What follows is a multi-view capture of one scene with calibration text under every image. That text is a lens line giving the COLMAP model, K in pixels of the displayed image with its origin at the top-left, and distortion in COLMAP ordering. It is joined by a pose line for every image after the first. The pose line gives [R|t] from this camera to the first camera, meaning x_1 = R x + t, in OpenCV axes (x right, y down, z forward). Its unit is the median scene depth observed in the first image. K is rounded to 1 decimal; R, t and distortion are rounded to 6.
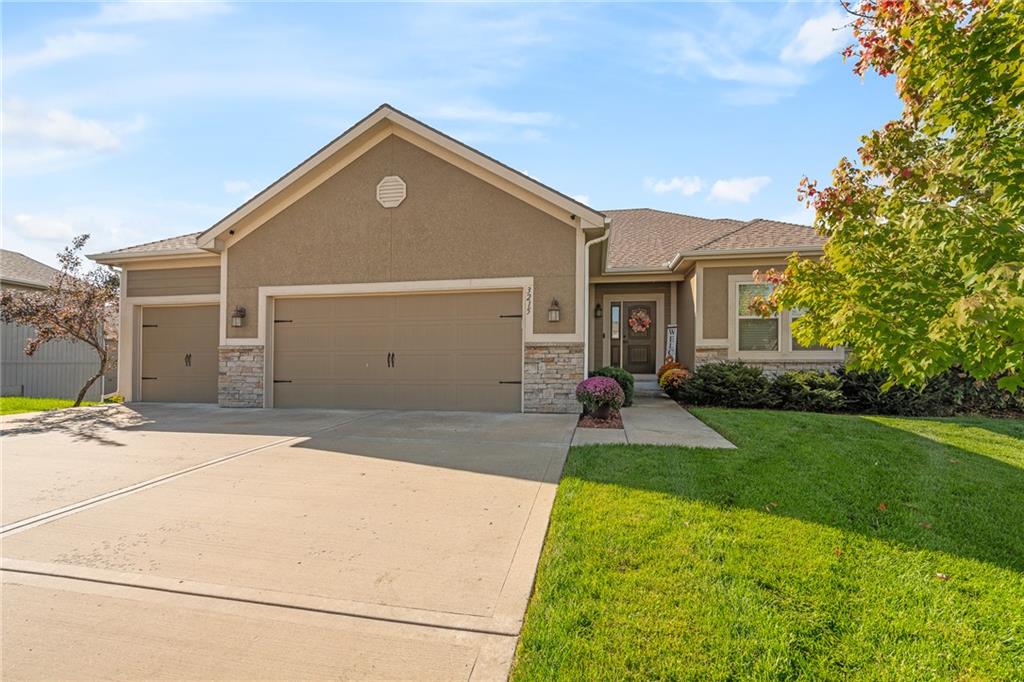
lens RADIAL K [[462.8, 0, 513.4], [0, 462.8, 339.6], [0, 0, 1]] dist [-0.000703, -0.000046]
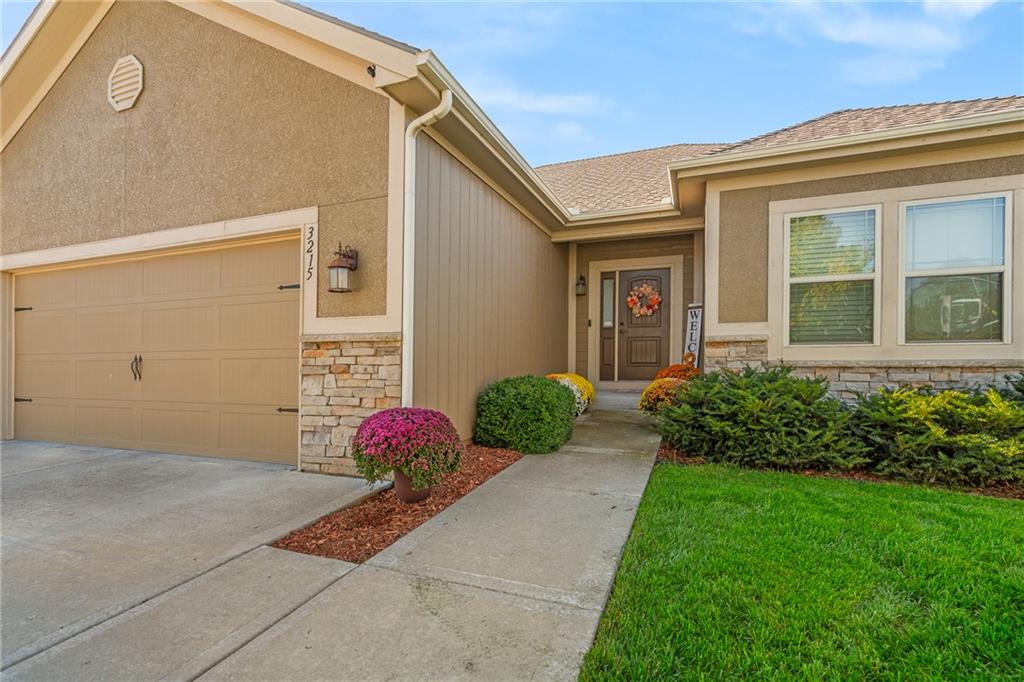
lens RADIAL K [[462.8, 0, 506.8], [0, 462.8, 347.2], [0, 0, 1]] dist [-0.000703, -0.000046]
pose [[0.981861, -0.011721, -0.189238, 0.320692], [0.017302, 0.999462, 0.027869, 0.008660], [0.188809, -0.030638, 0.981536, 0.500443]]
